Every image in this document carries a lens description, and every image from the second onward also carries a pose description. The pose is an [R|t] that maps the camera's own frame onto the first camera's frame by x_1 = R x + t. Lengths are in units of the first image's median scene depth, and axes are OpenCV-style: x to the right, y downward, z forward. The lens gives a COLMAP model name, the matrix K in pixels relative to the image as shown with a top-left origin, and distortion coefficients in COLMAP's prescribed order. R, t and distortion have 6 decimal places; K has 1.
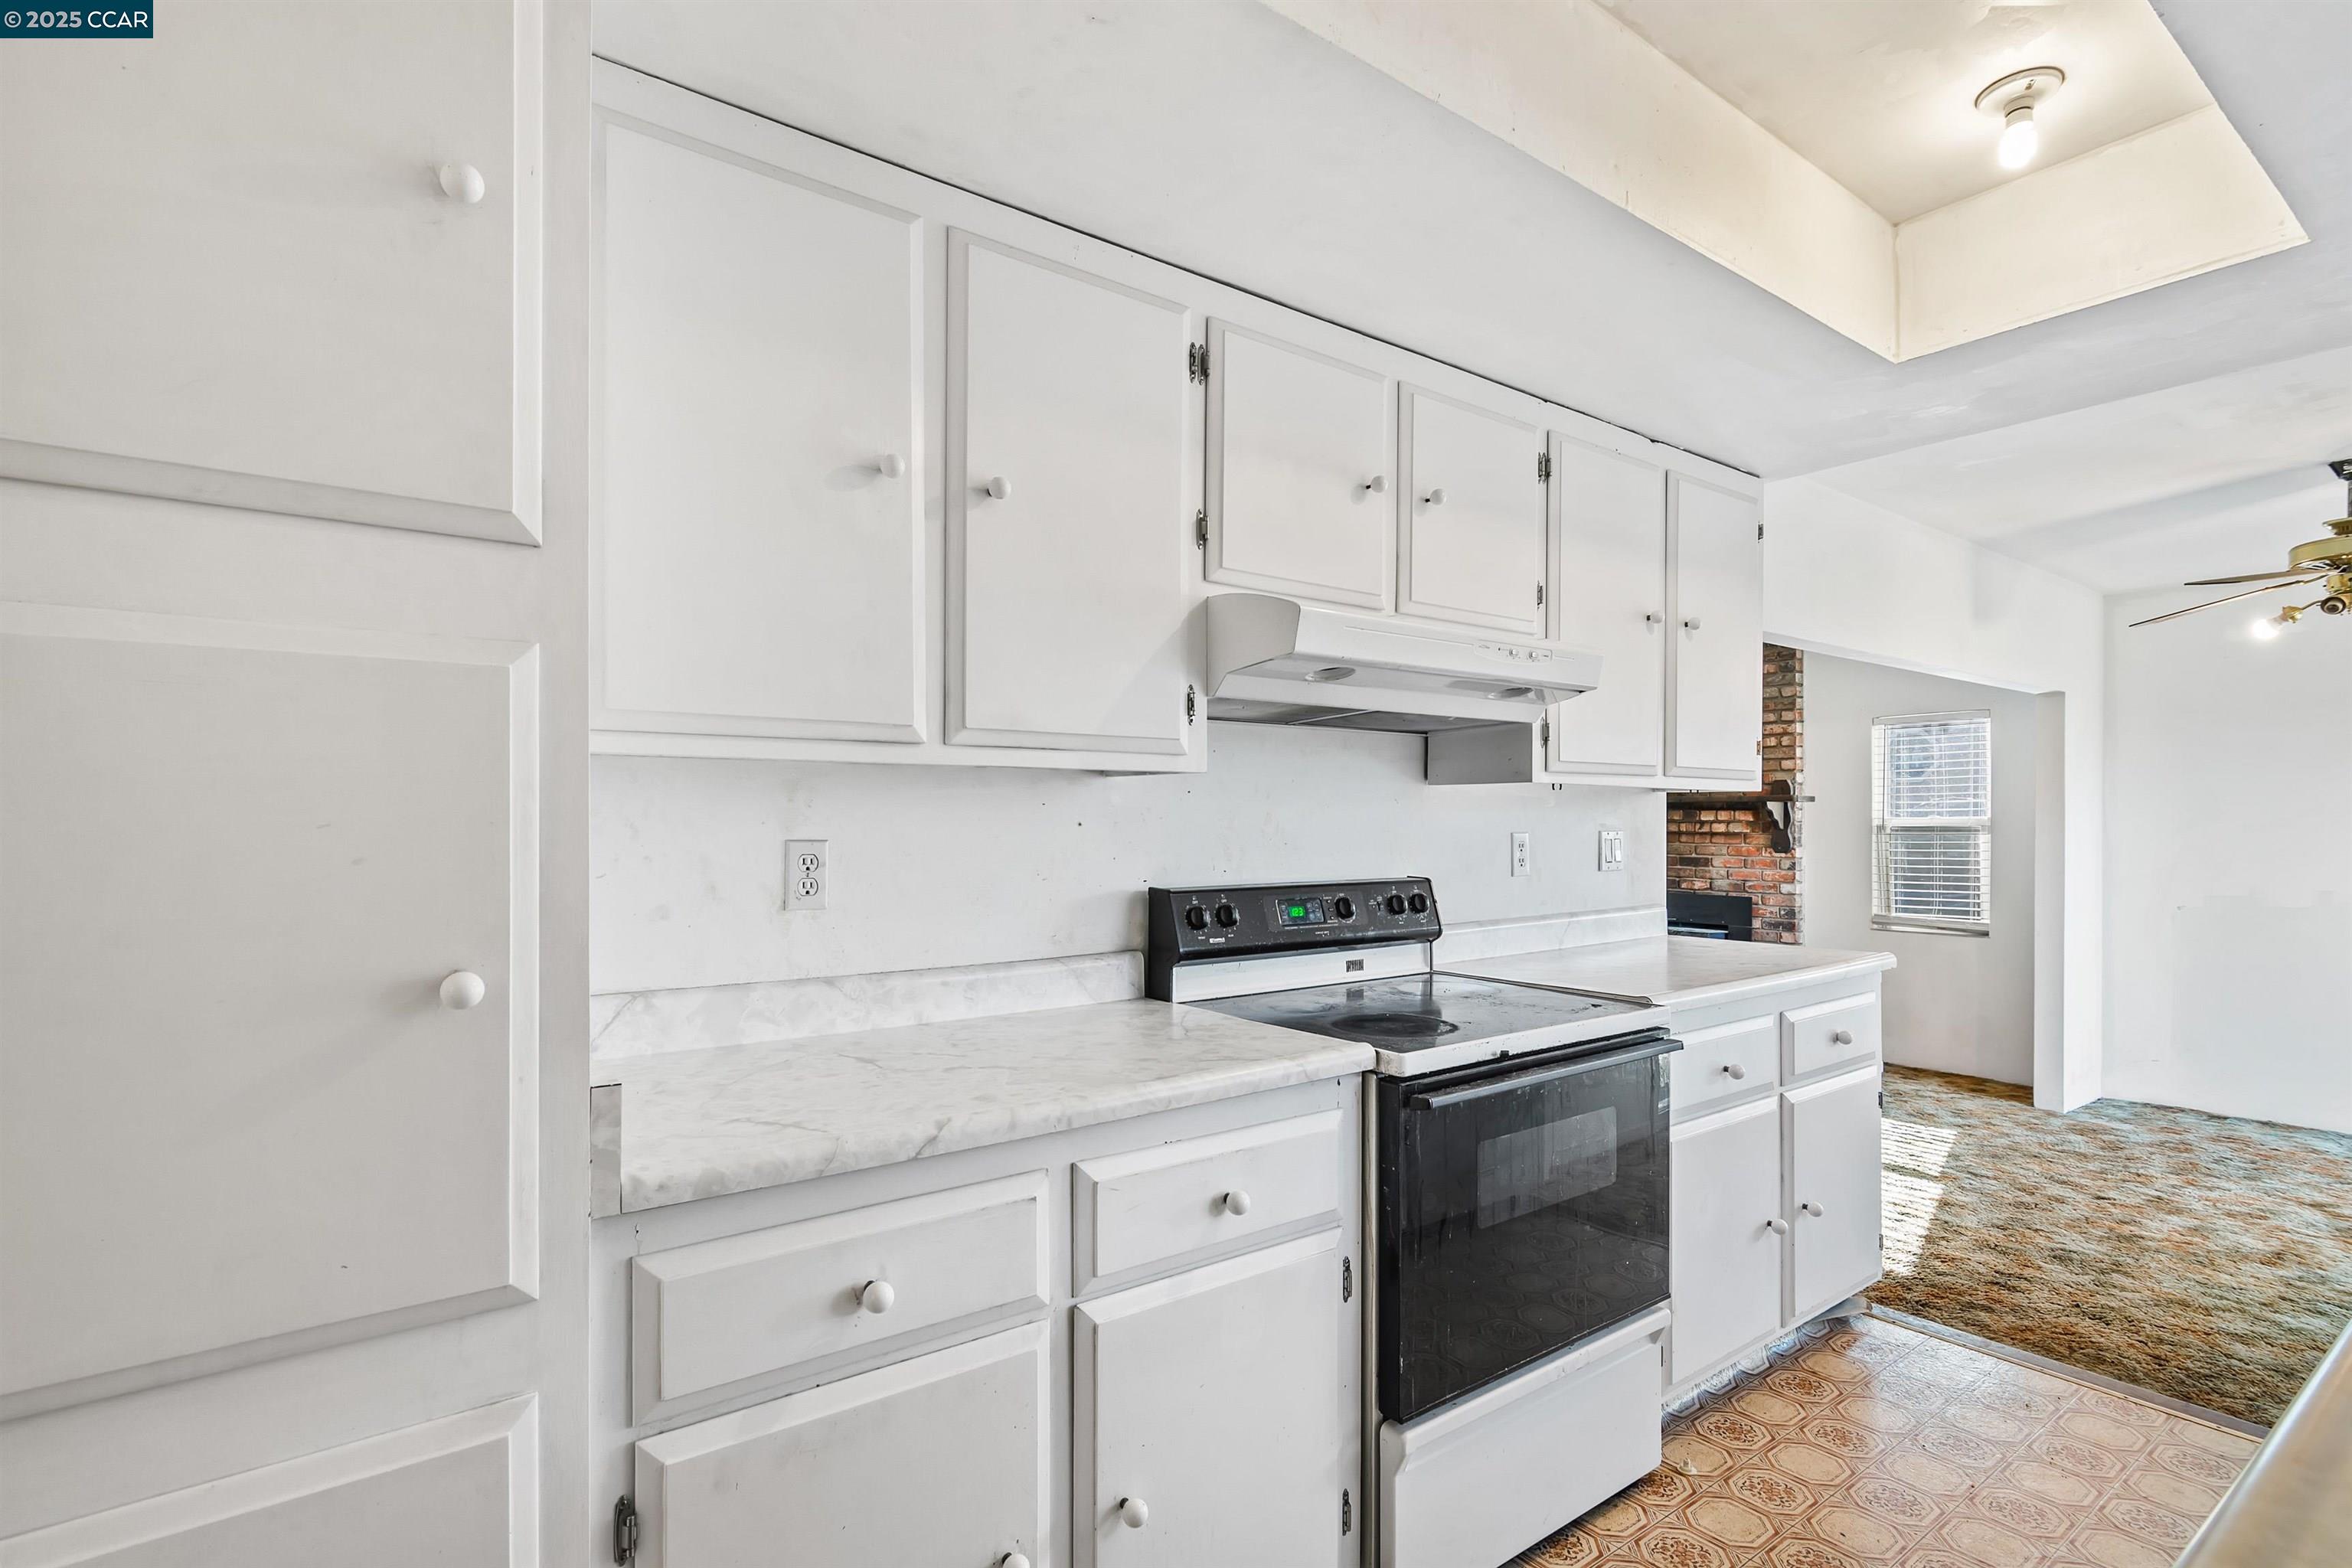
lens RADIAL K [[1144.8, 0, 1224.1], [0, 1144.8, 822.3], [0, 0, 1]] dist [0.004839, -0.000293]
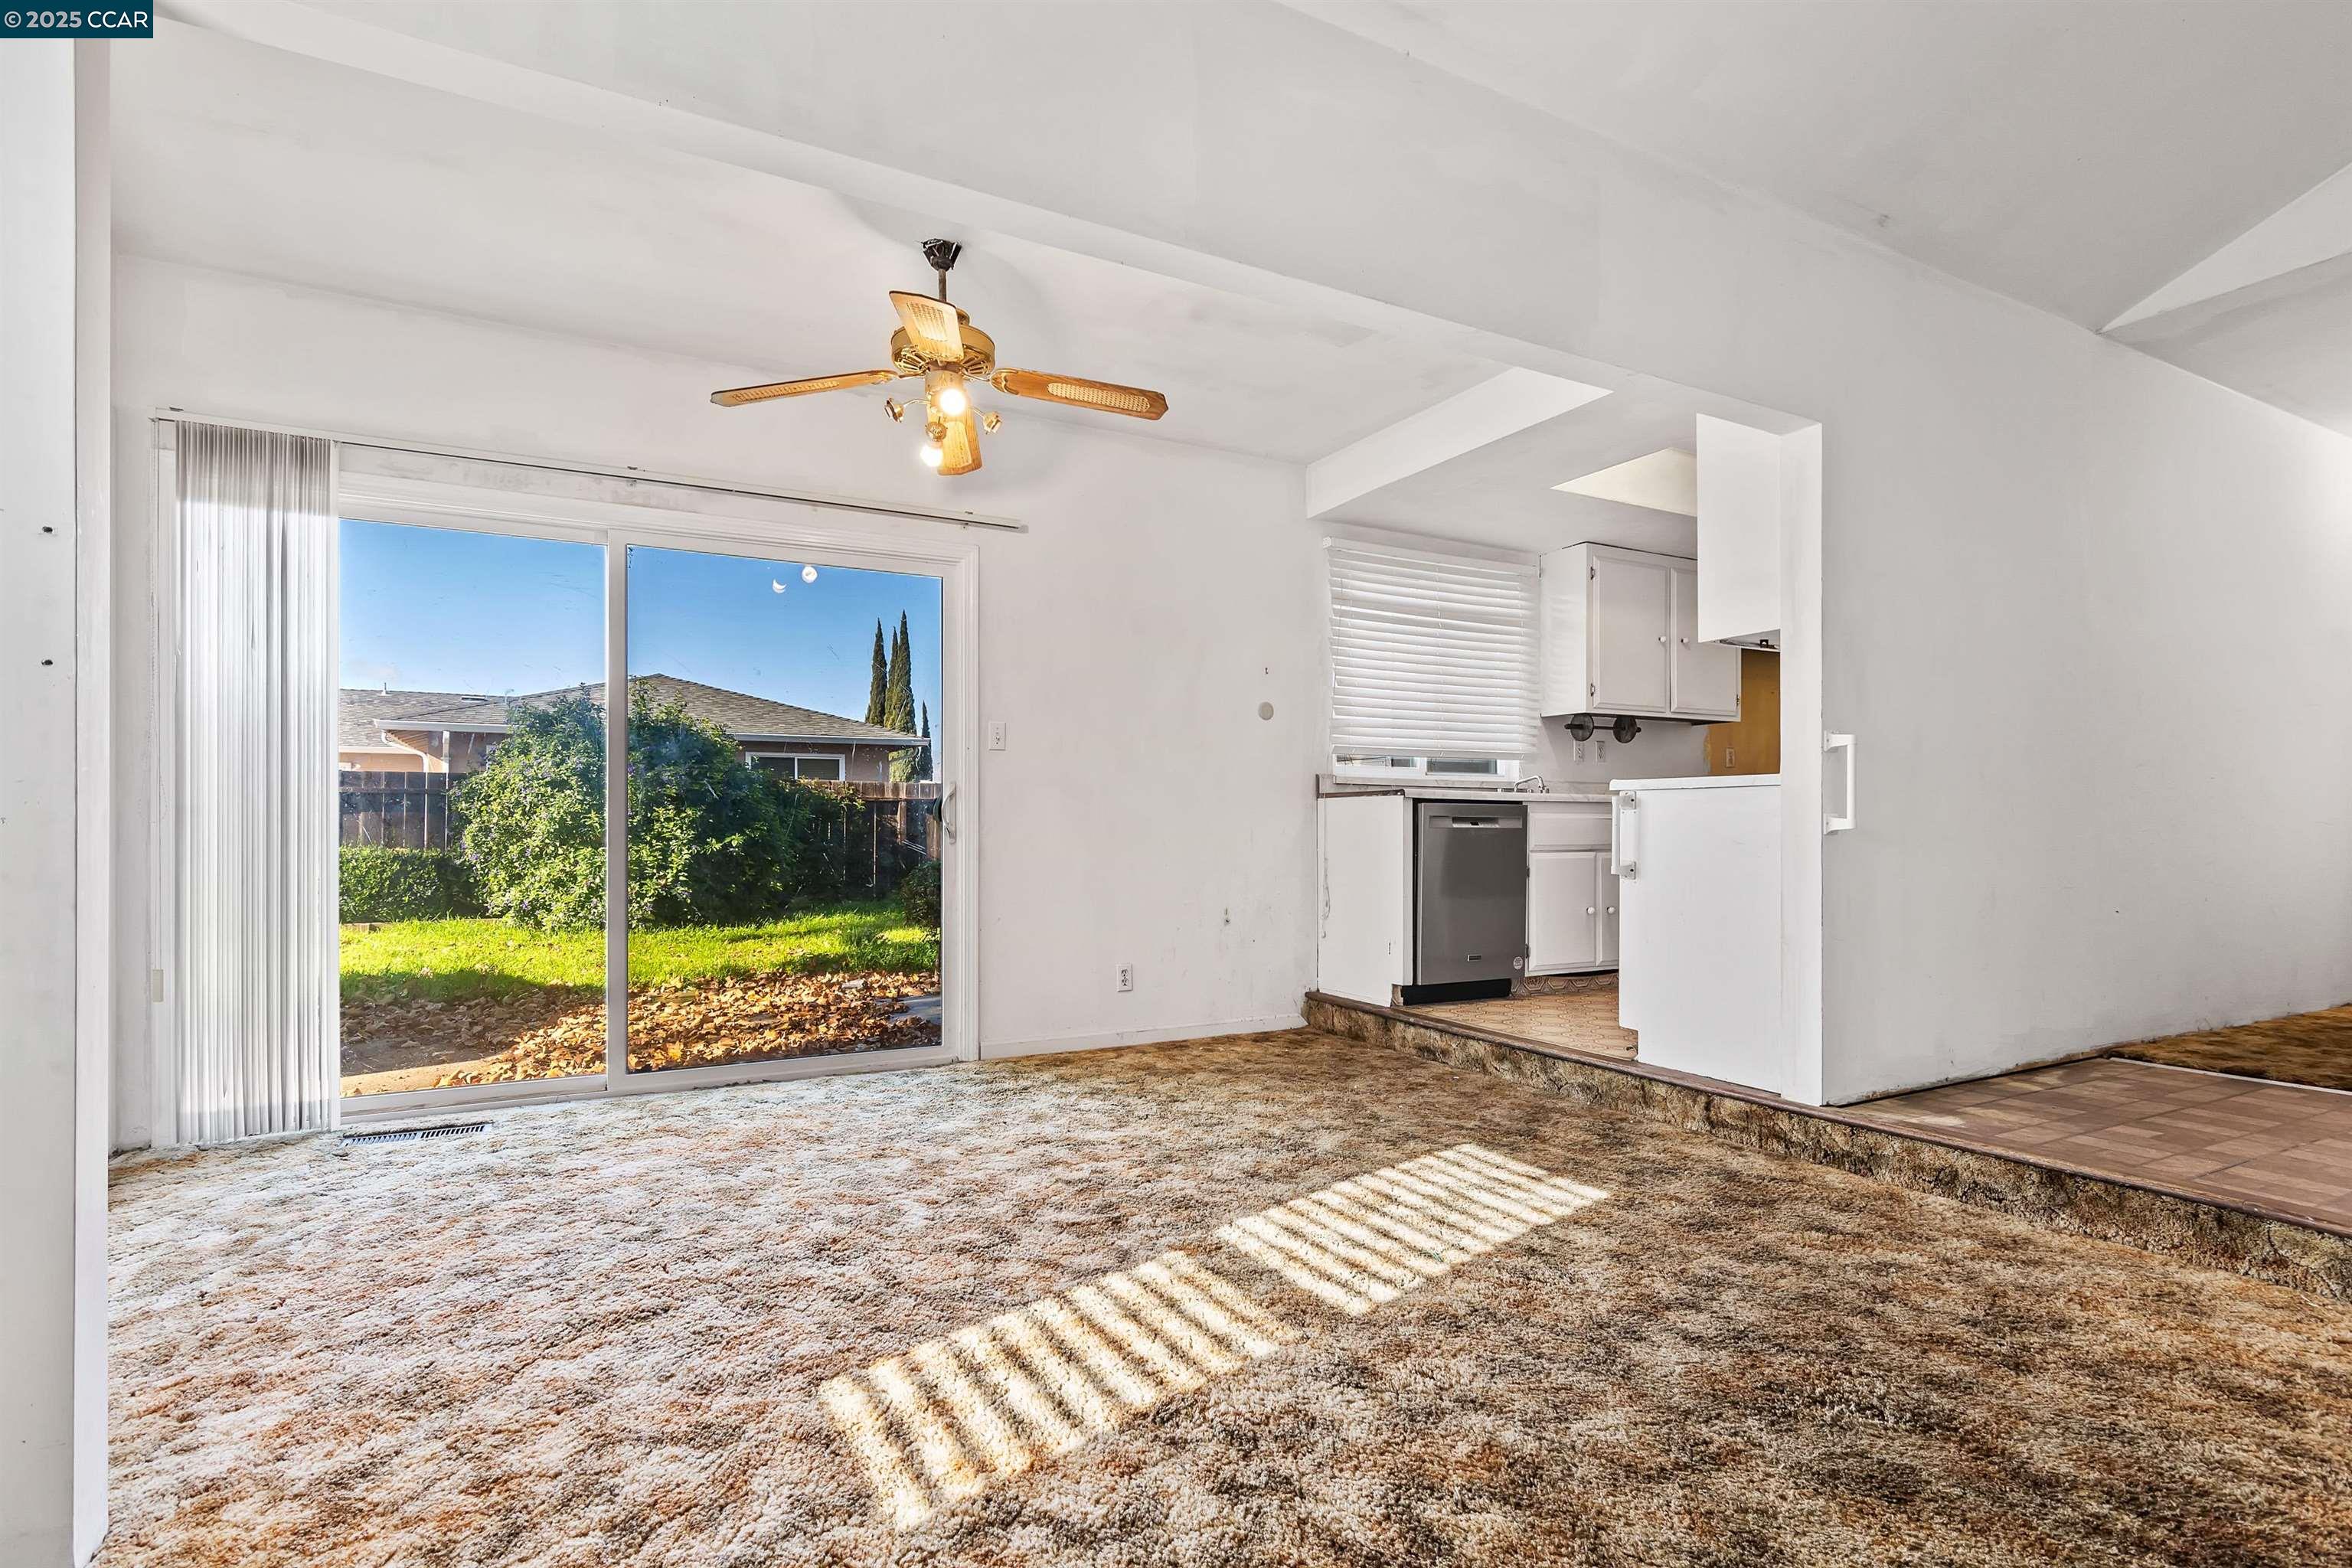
lens RADIAL K [[1144.8, 0, 1199.0], [0, 1144.8, 806.0], [0, 0, 1]] dist [0.004839, -0.000293]
pose [[-0.985199, -0.000278, 0.171417, 1.155367], [-0.002126, 0.999942, -0.010597, 0.224178], [-0.171404, -0.010804, -0.985142, 3.339160]]
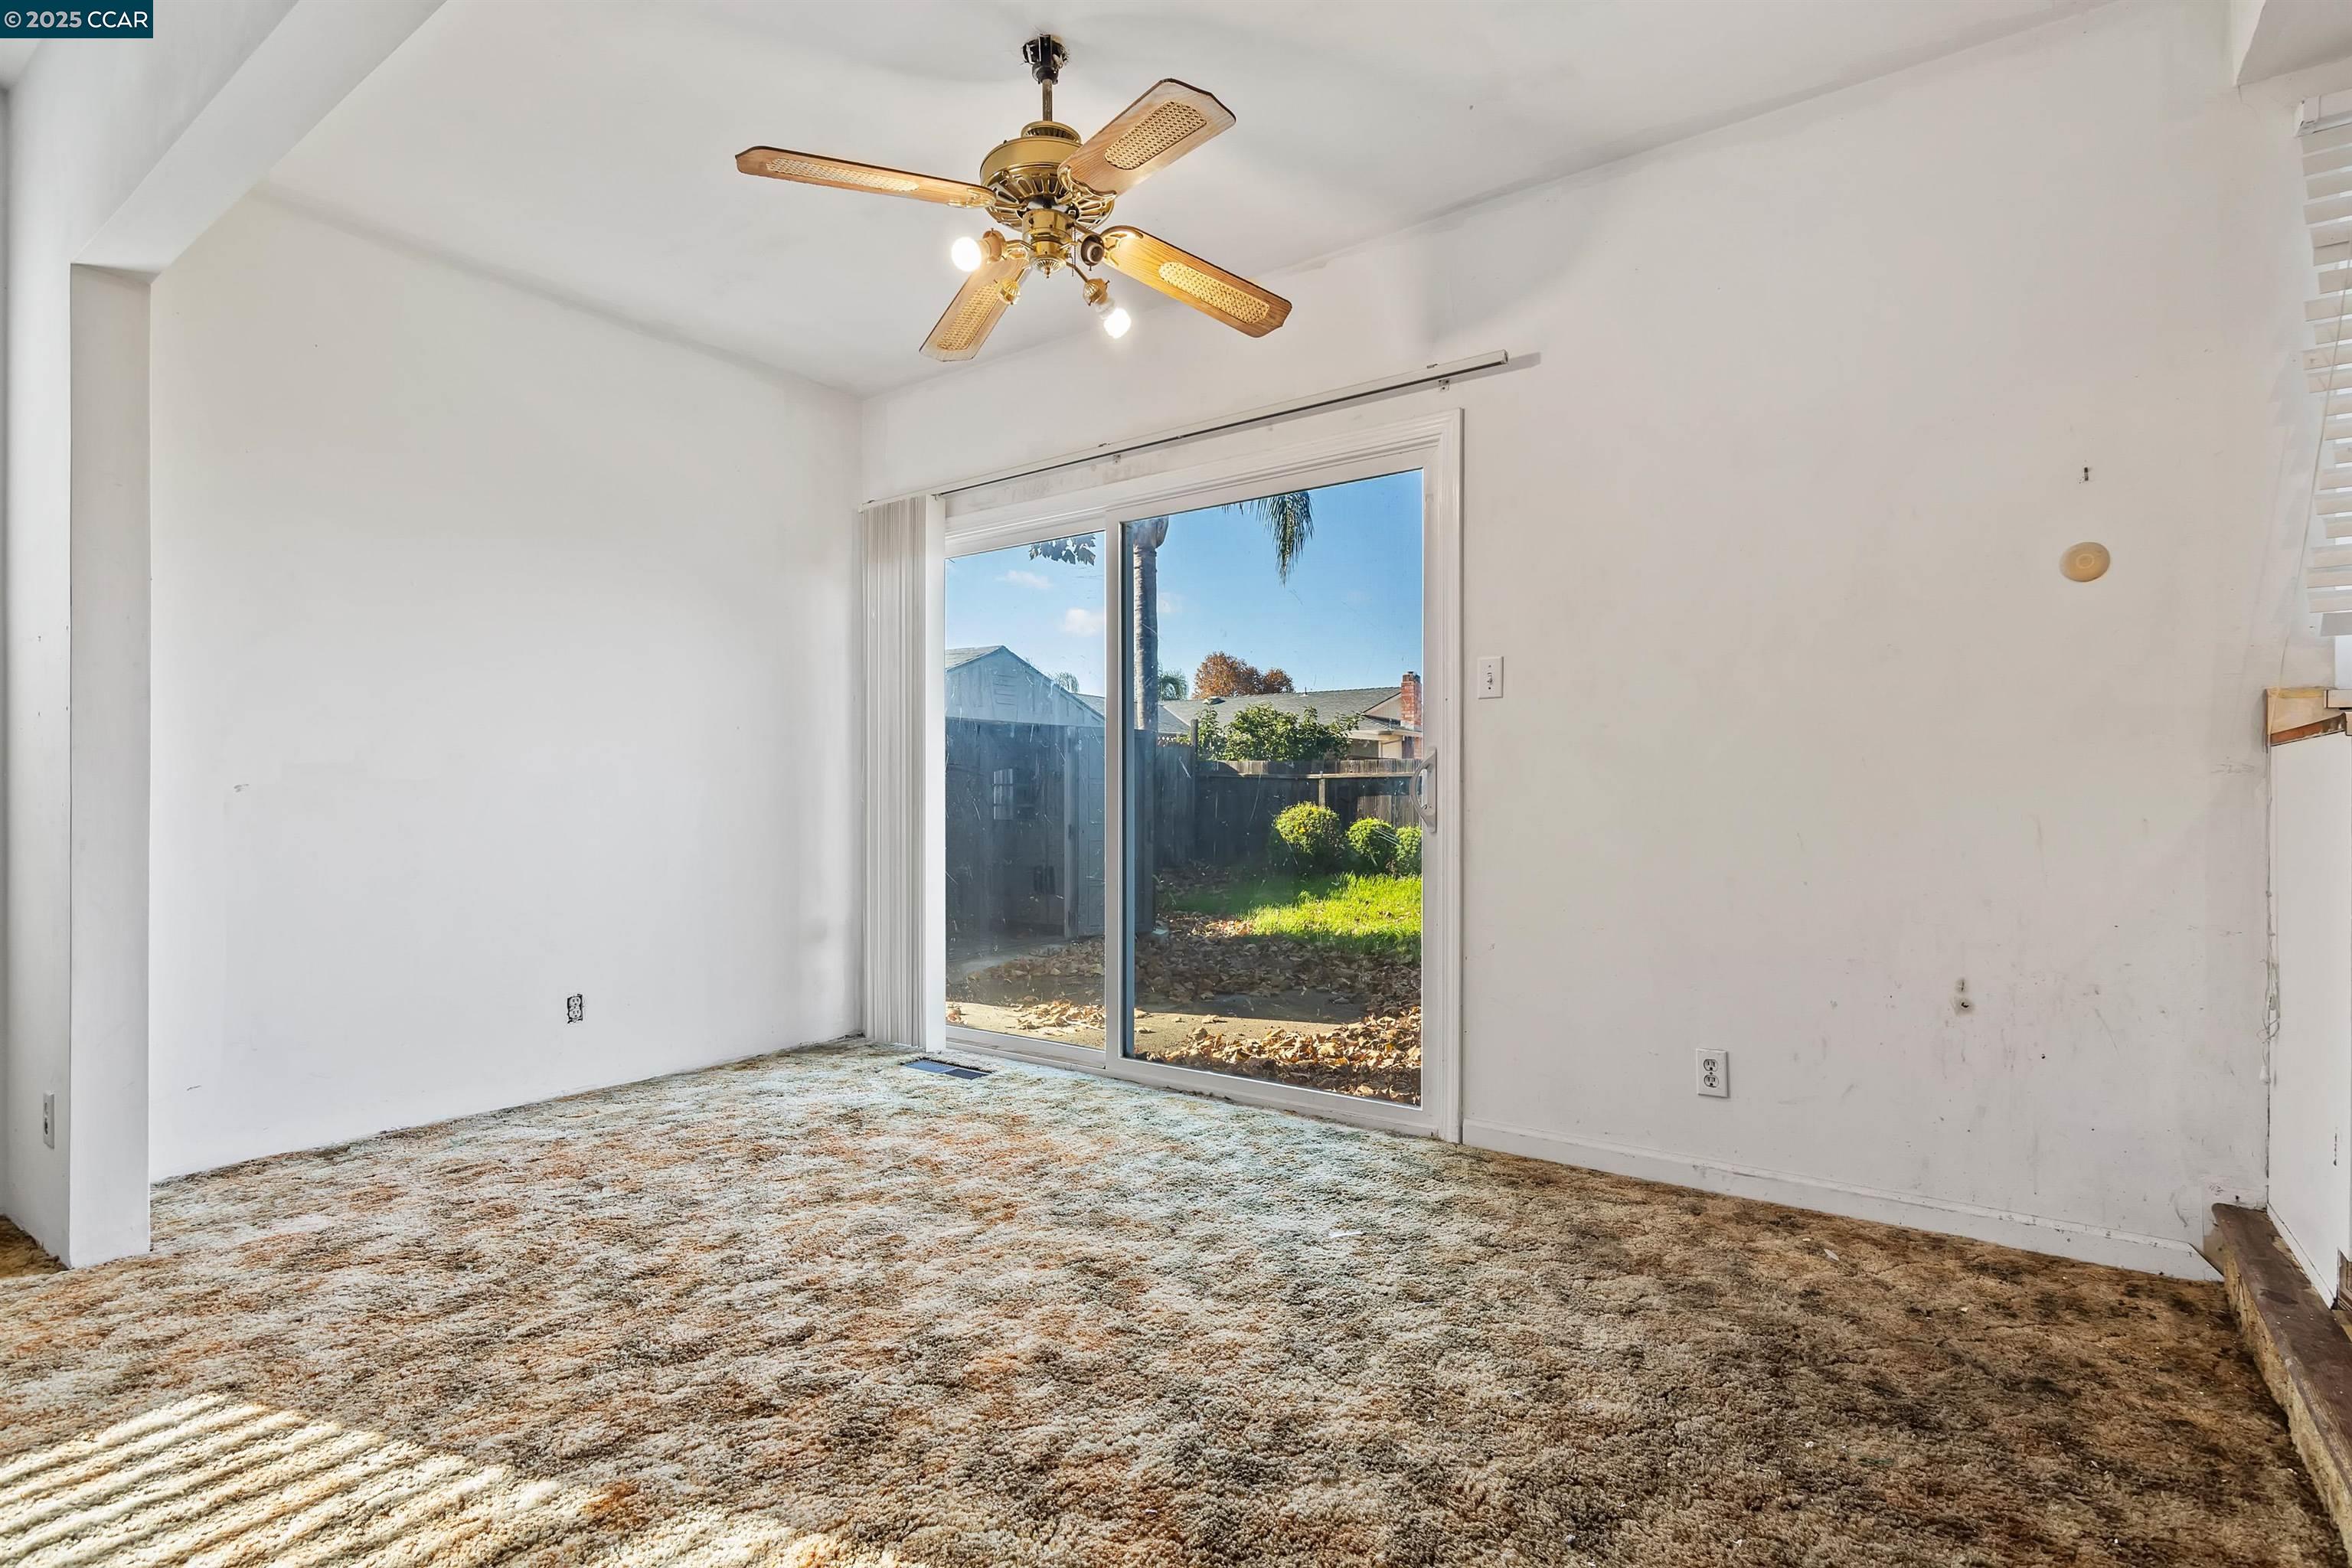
lens RADIAL K [[1144.8, 0, 1183.8], [0, 1144.8, 796.2], [0, 0, 1]] dist [0.004839, -0.000293]
pose [[-0.267649, 0.001134, 0.963516, 0.567678], [0.001526, 0.999999, -0.000753, 0.223671], [-0.963515, 0.001268, -0.267651, 2.011810]]
